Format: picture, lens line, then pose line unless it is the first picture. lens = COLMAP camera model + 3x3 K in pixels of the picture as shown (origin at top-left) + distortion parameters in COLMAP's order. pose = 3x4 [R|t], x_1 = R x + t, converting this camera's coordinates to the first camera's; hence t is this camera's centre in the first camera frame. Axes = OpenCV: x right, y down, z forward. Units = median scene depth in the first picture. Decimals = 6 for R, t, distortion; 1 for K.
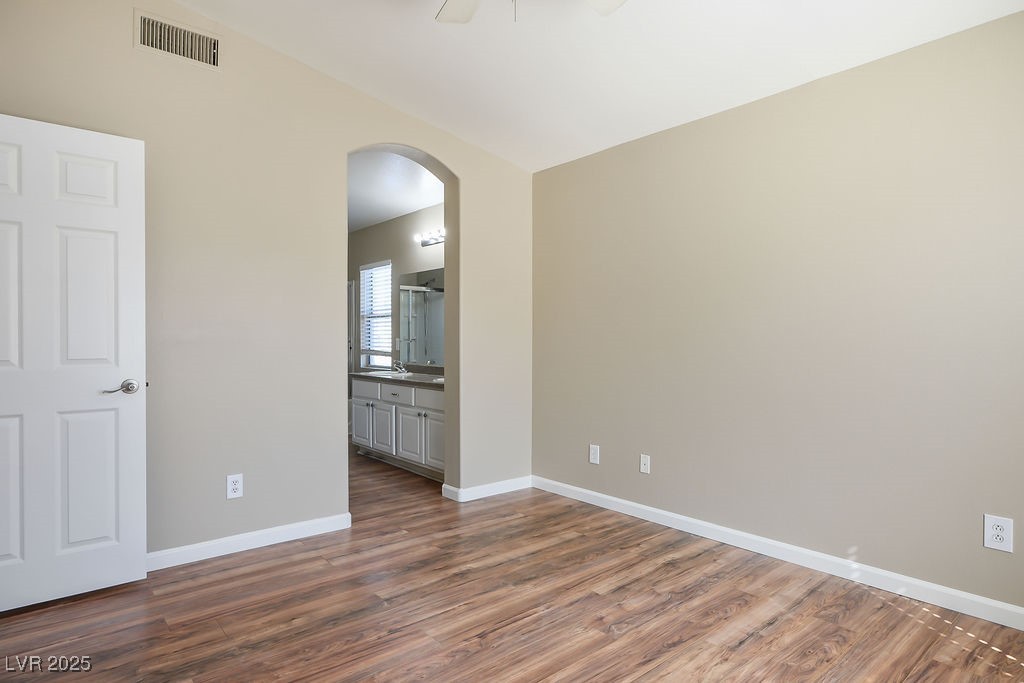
lens RADIAL K [[579.2, 0, 497.8], [0, 579.2, 340.0], [0, 0, 1]] dist [0.035225, -0.001785]
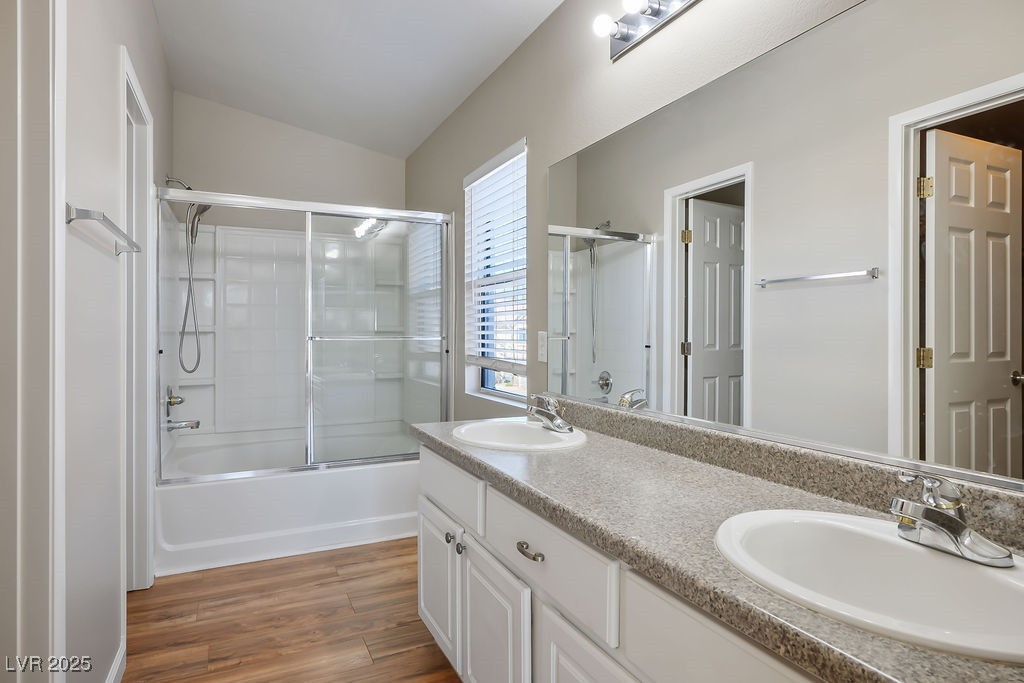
lens RADIAL K [[579.2, 0, 497.8], [0, 579.2, 340.0], [0, 0, 1]] dist [0.035225, -0.001785]
pose [[0.967324, -0.001051, -0.253543, -0.092348], [0.003724, 0.999942, 0.010061, -0.000561], [0.253517, -0.010677, 0.967272, 0.554128]]
